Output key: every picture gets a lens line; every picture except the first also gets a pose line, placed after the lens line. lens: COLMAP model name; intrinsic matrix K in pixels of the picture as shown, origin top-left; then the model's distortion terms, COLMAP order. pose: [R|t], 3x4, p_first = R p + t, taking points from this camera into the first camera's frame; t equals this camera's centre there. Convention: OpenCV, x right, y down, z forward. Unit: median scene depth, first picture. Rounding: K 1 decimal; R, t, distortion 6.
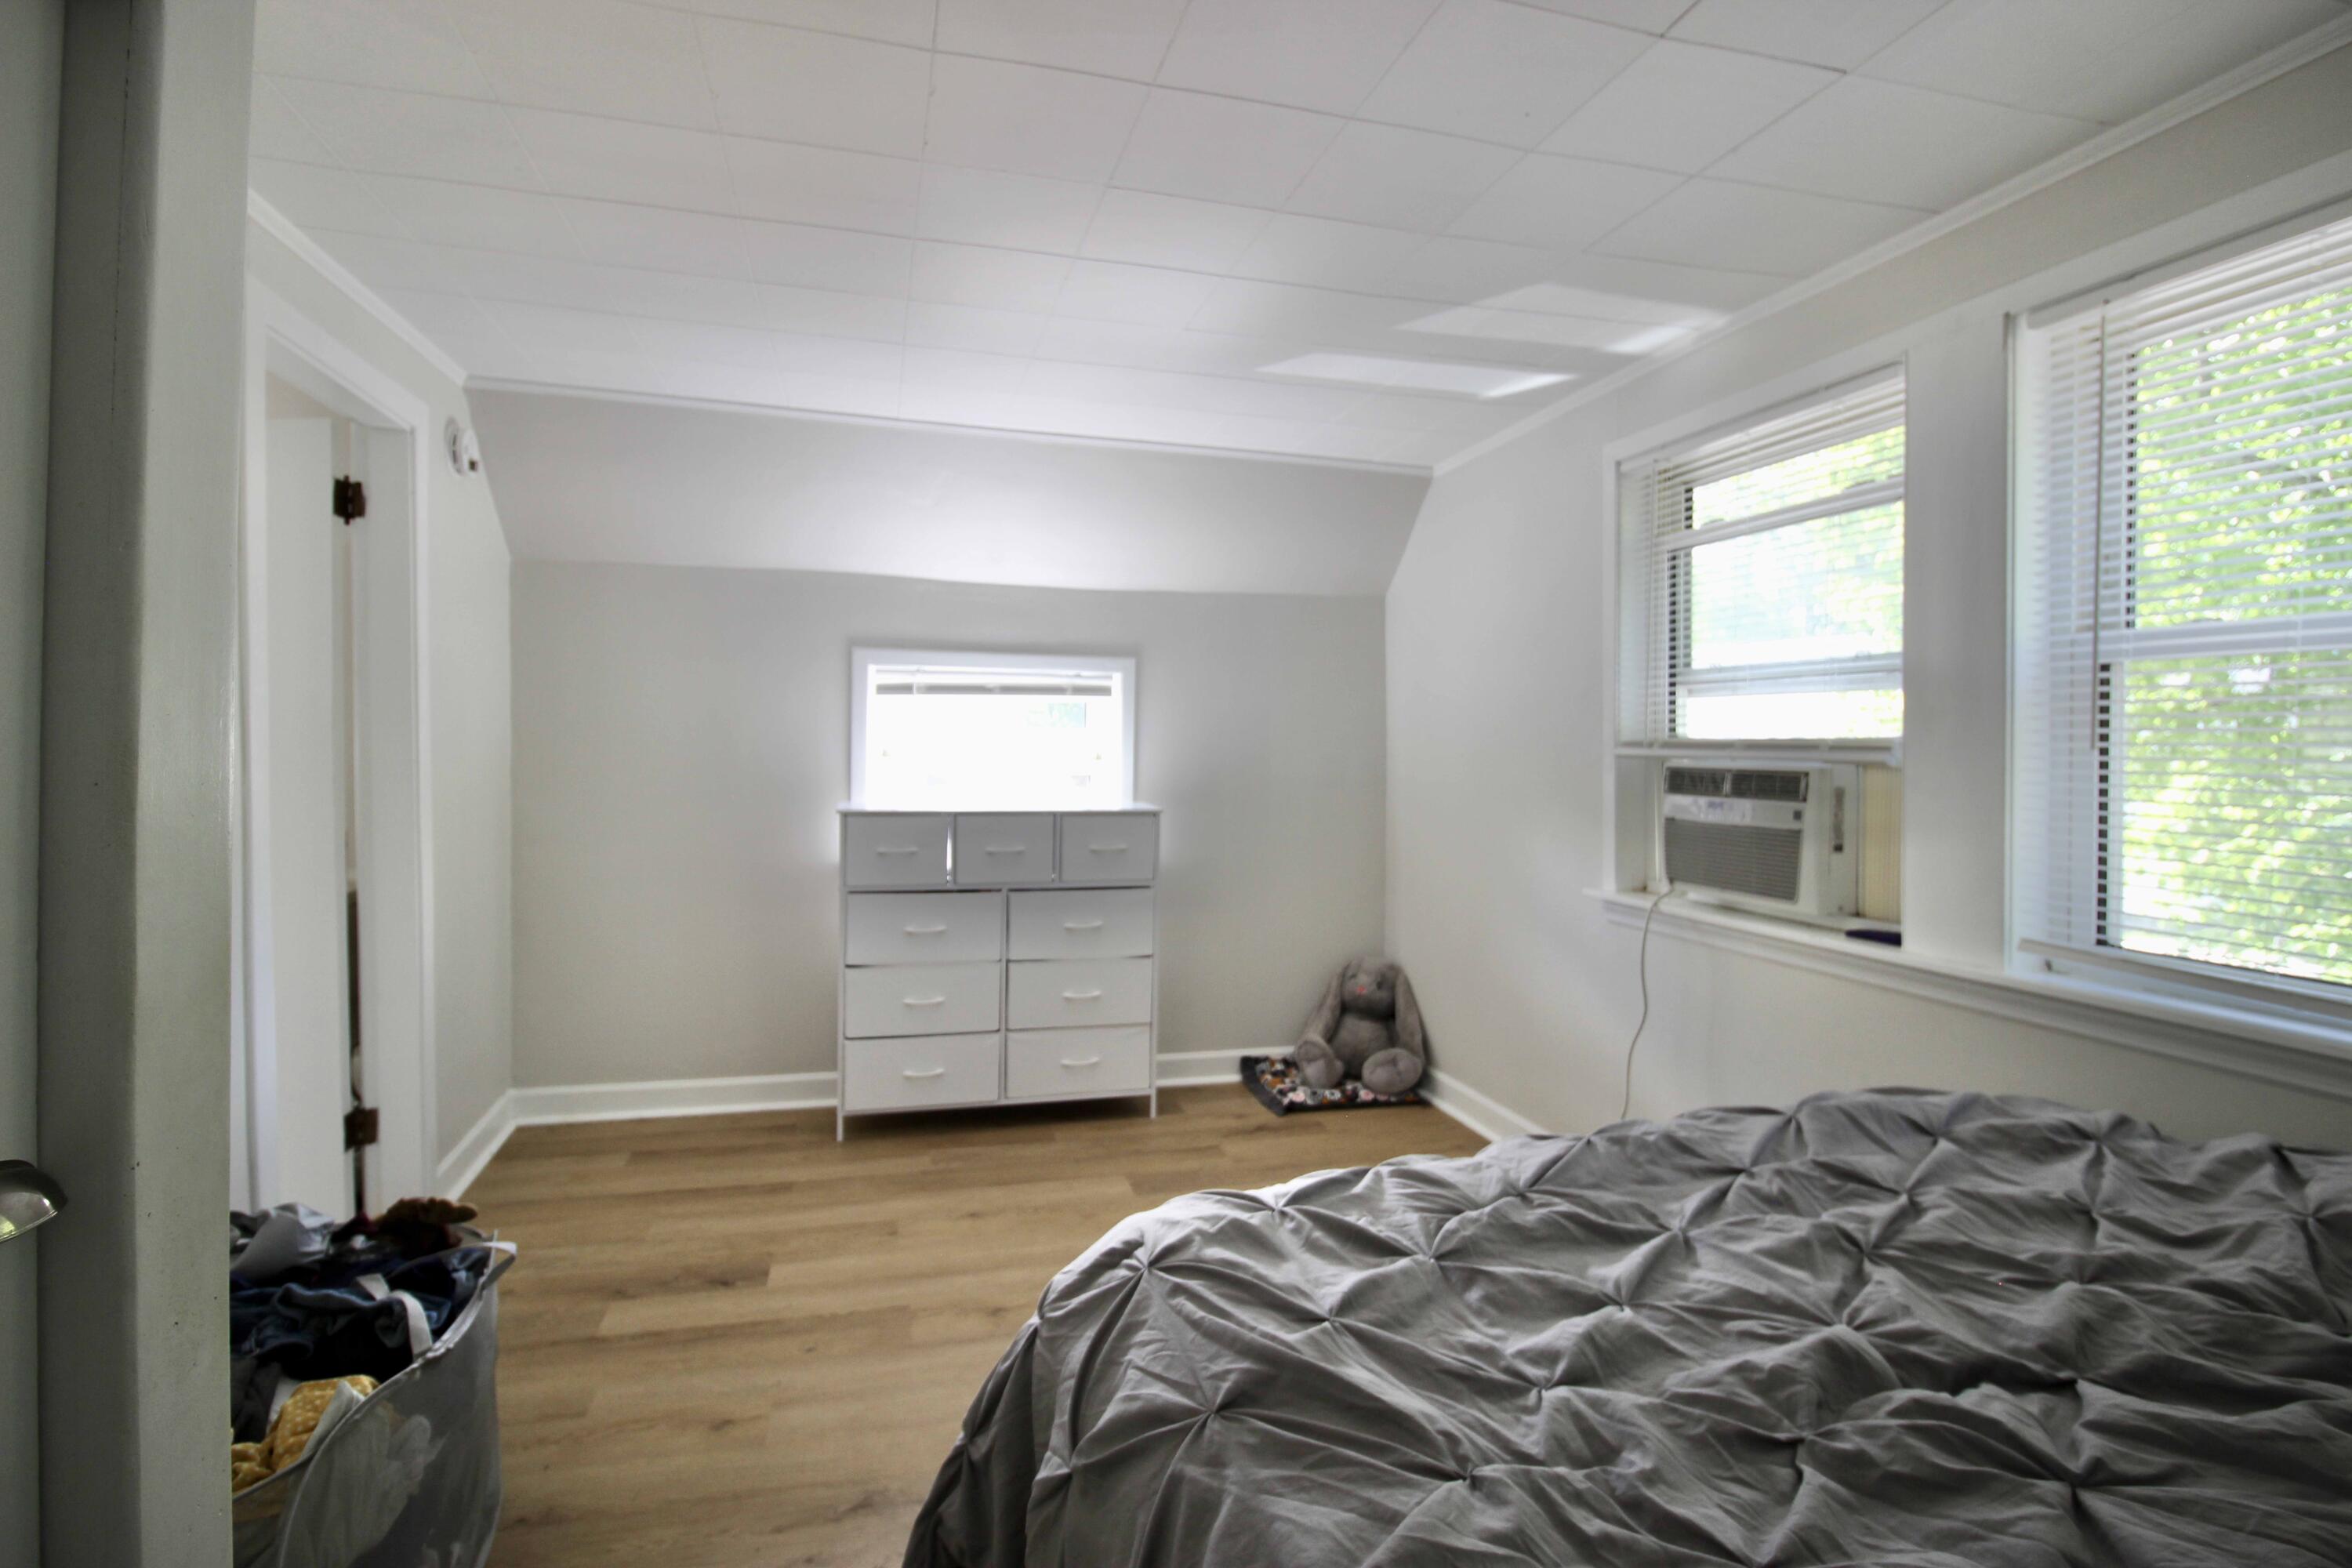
lens RADIAL K [[1138.2, 0, 1177.4], [0, 1138.2, 736.1], [0, 0, 1]] dist [0.000199, 0.000016]
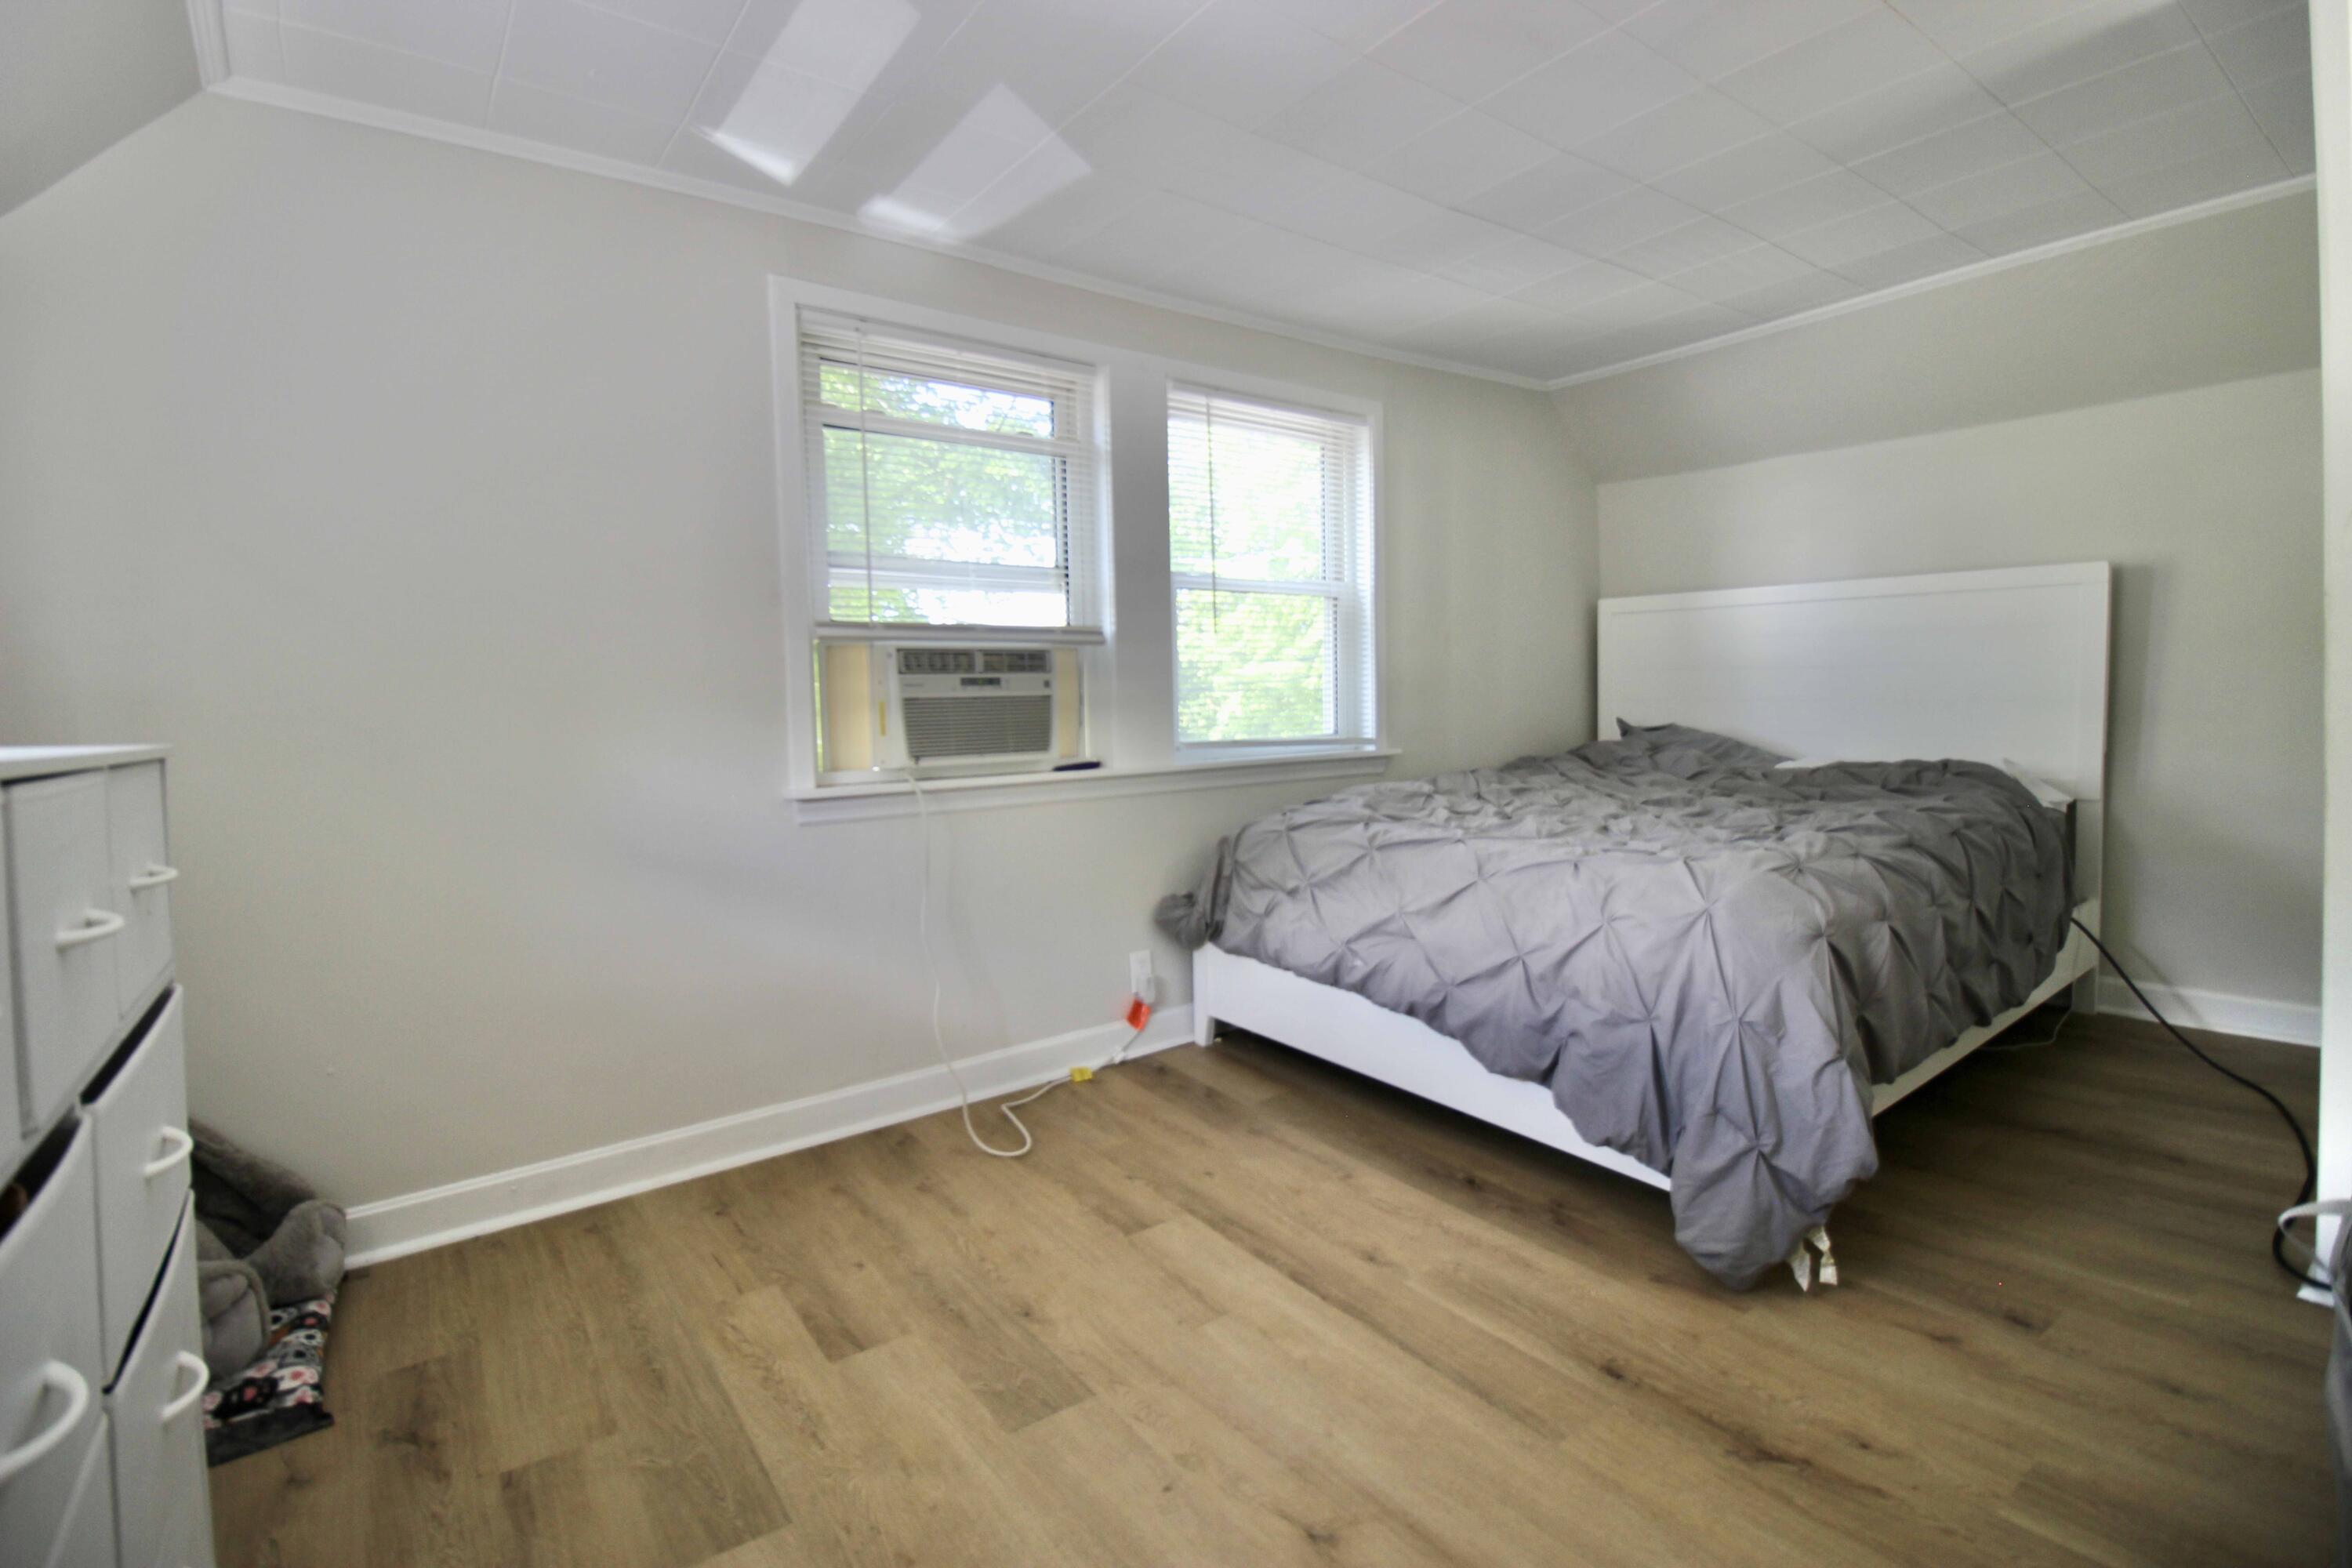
lens RADIAL K [[1083.8, 0, 1197.1], [0, 1083.8, 716.4], [0, 0, 1]] dist [-0.000635, -0.000274]
pose [[-0.376629, -0.034267, 0.925730, -0.617149], [0.002806, 0.999269, 0.038131, 0.056631], [-0.926360, 0.016959, -0.376257, 1.225543]]
